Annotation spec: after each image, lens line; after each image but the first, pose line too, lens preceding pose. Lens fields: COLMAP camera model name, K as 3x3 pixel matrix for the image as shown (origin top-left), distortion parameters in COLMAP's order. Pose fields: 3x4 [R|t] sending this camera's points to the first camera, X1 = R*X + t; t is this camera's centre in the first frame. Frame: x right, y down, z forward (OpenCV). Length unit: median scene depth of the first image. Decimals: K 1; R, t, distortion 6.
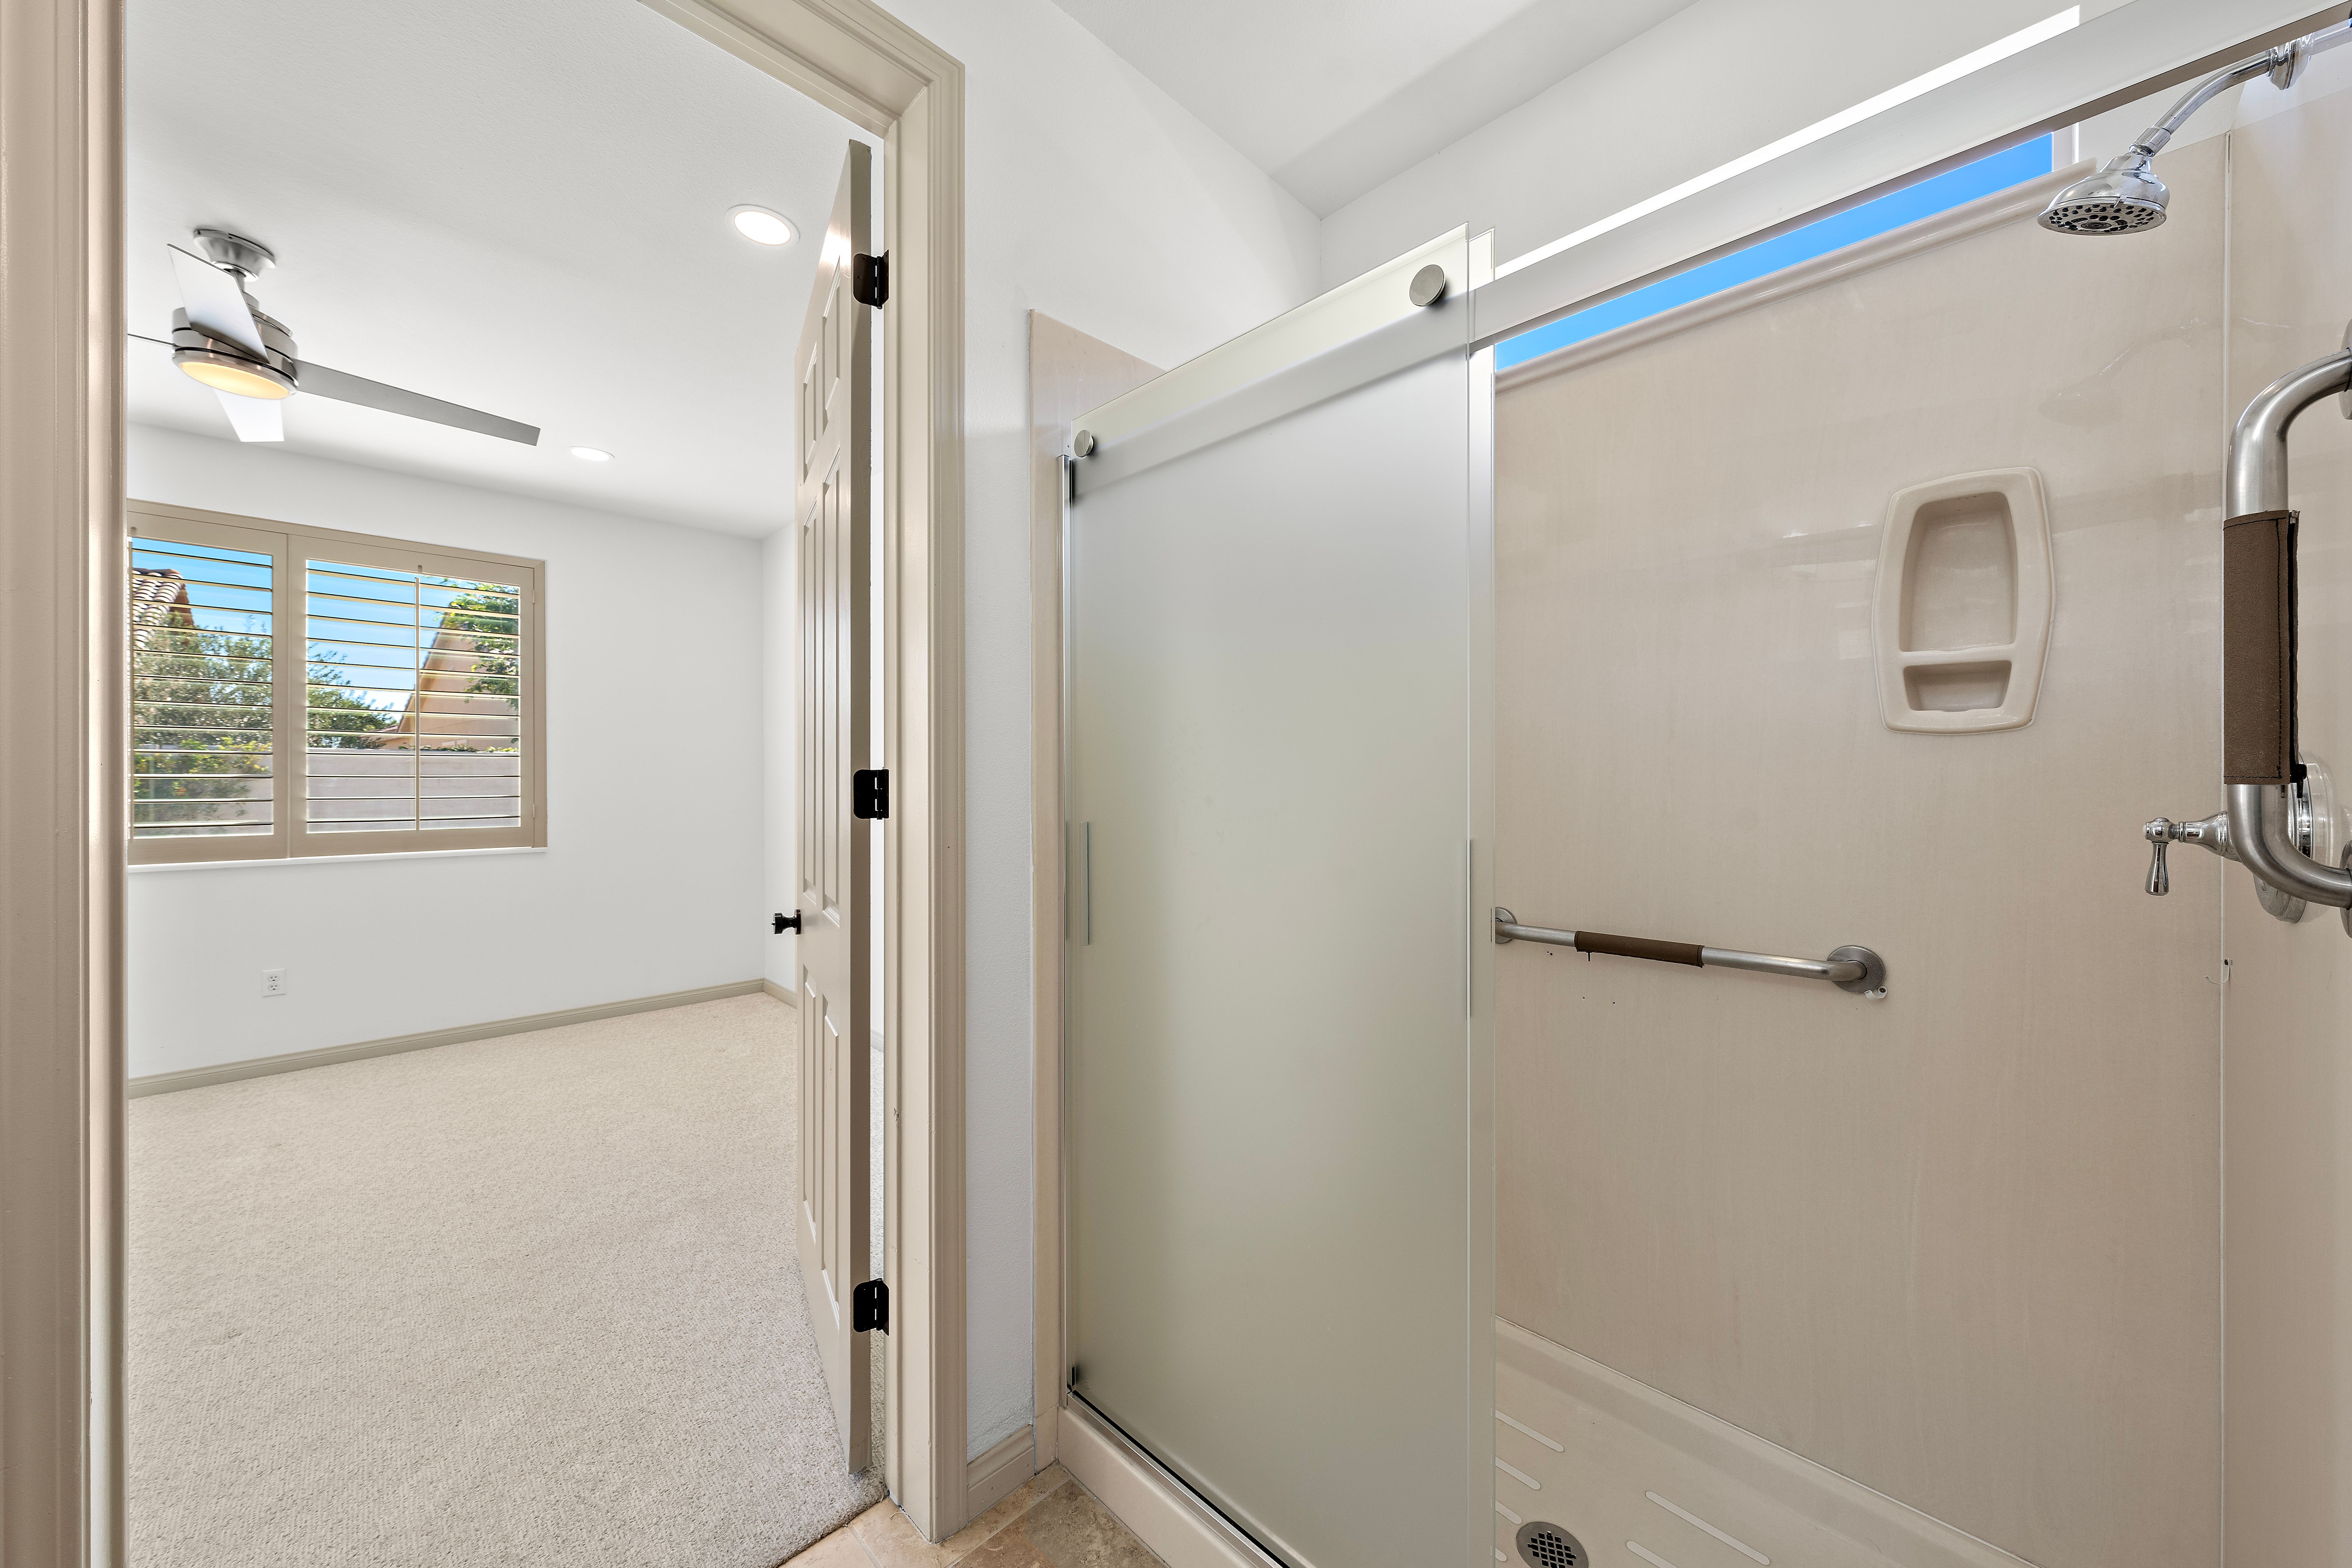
lens RADIAL K [[829.9, 0, 1175.9], [0, 829.9, 785.6], [0, 0, 1]] dist [0.000959, 0.000003]
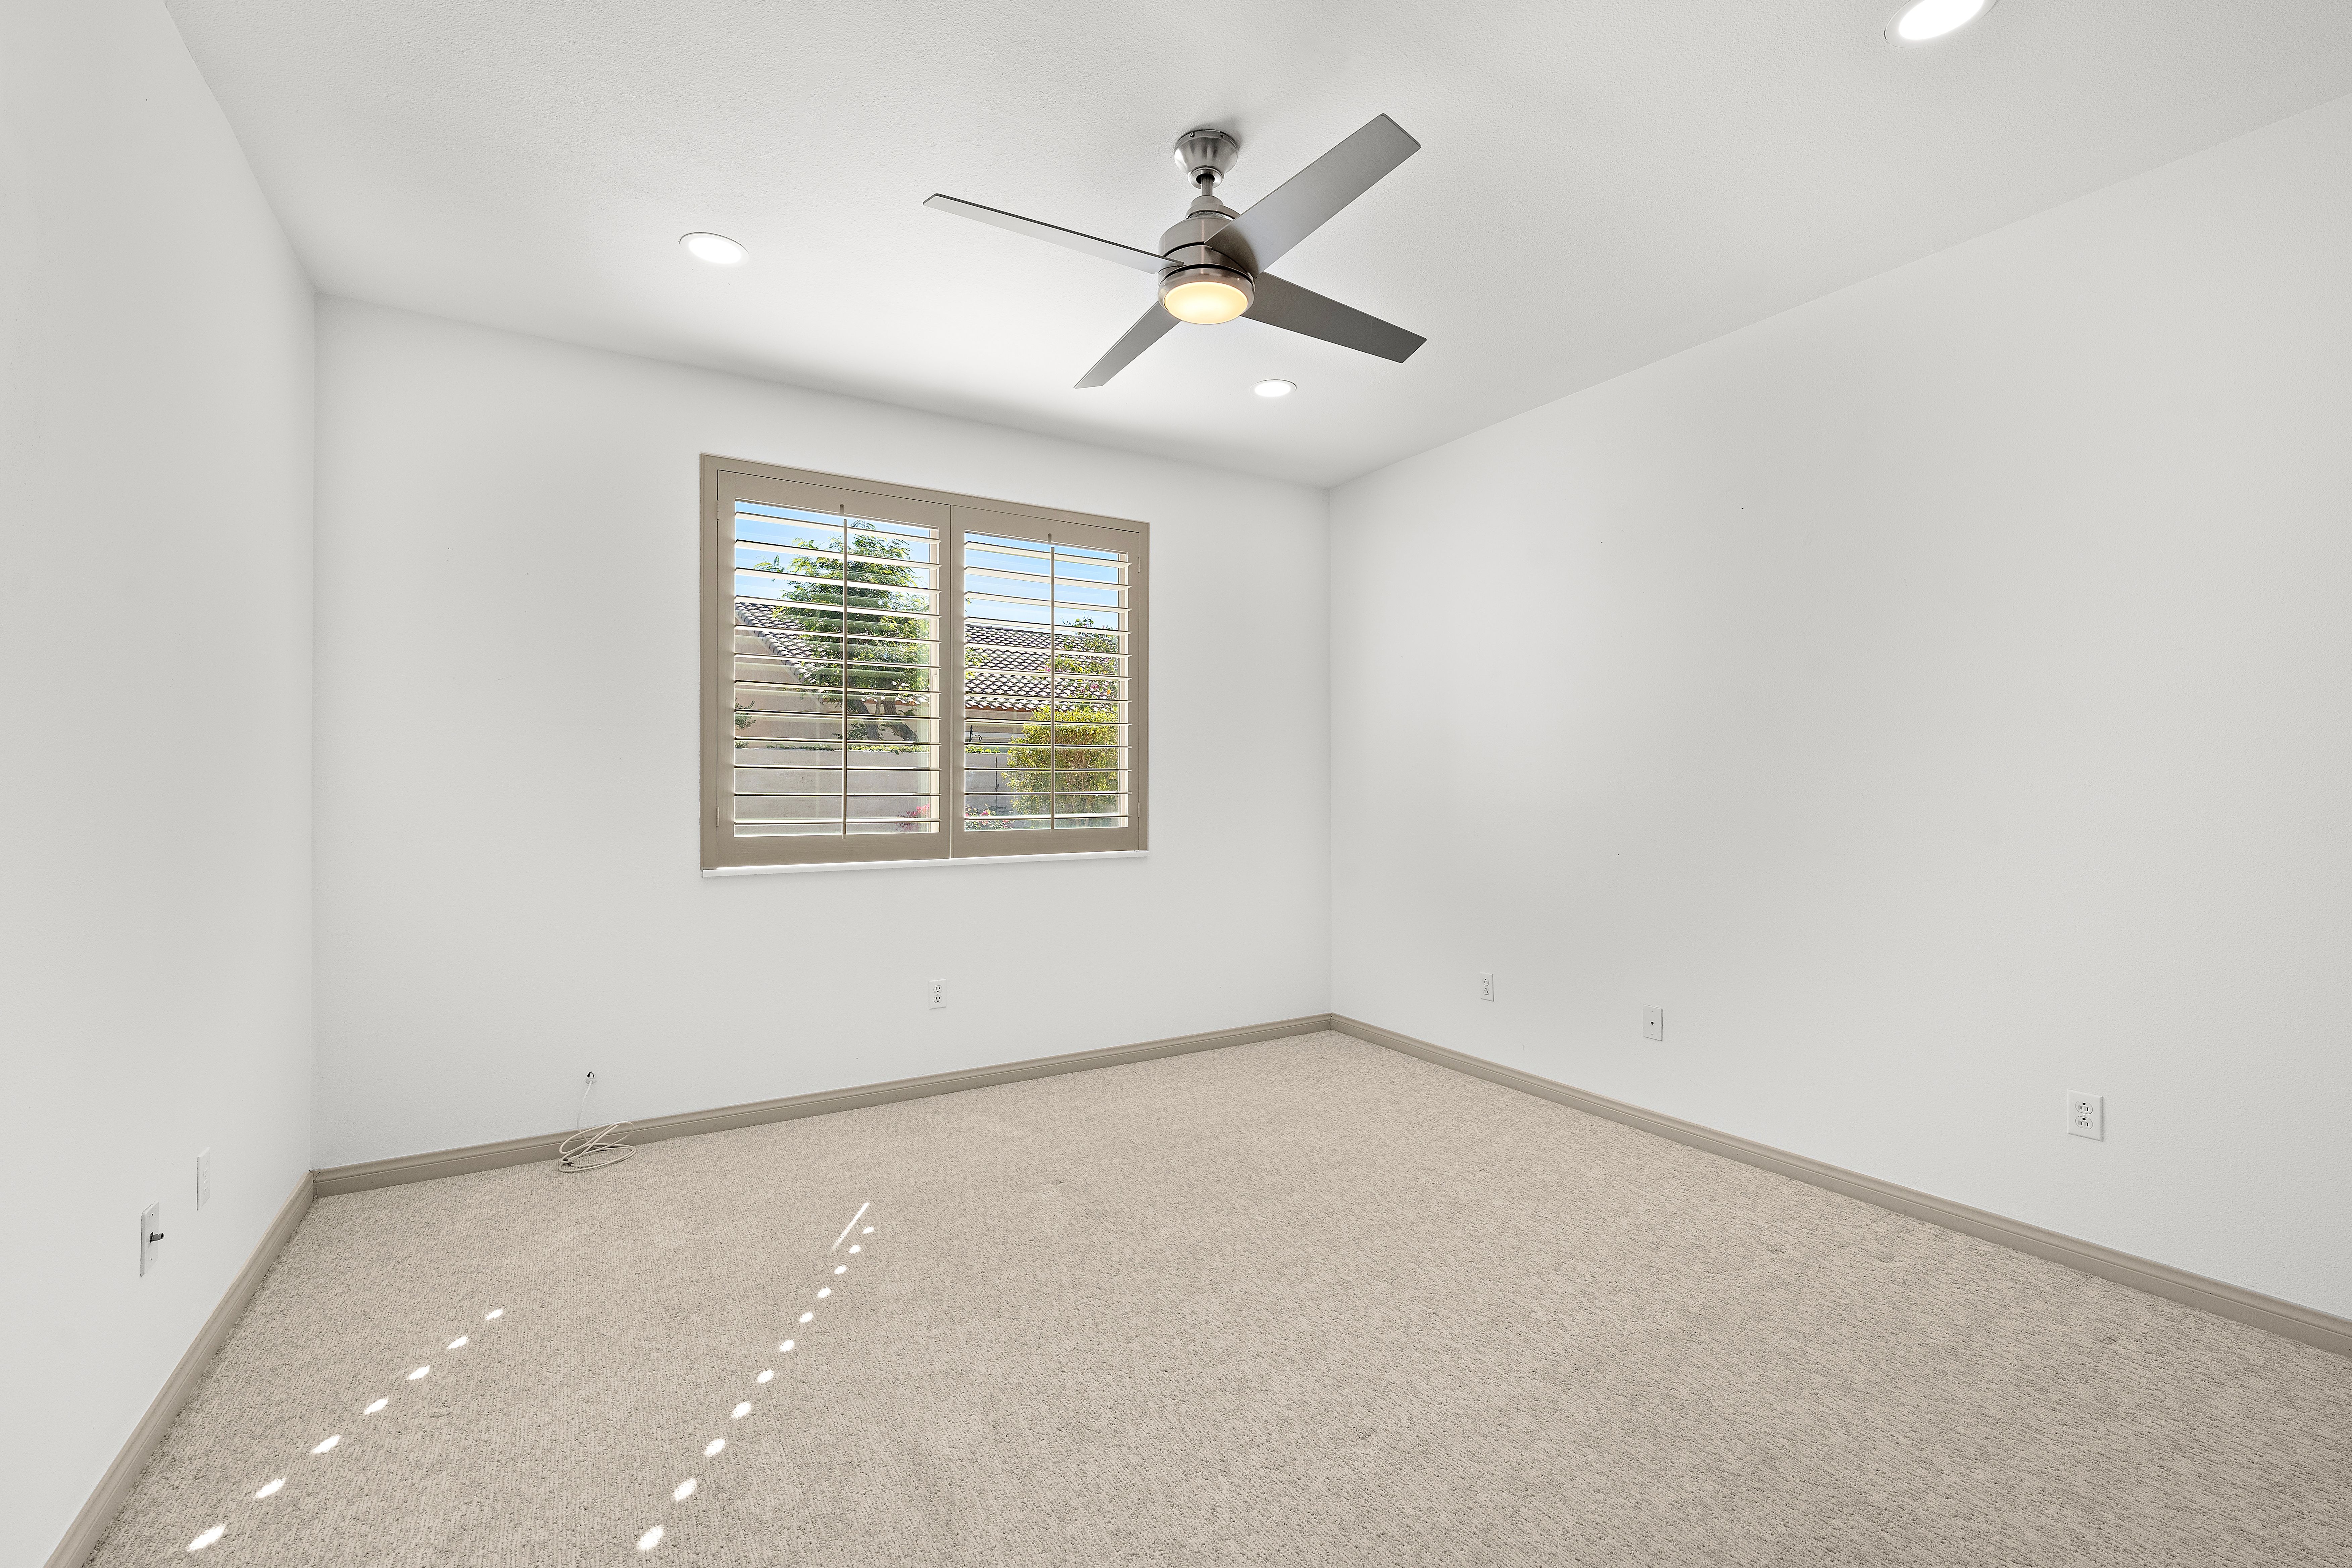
lens RADIAL K [[994.8, 0, 1171.9], [0, 994.8, 767.5], [0, 0, 1]] dist [-0.003215, -0.000308]
pose [[0.969109, -0.010640, -0.246405, -0.591706], [0.004528, 0.999668, -0.025357, 0.016941], [0.246593, 0.023458, 0.968835, -0.002164]]
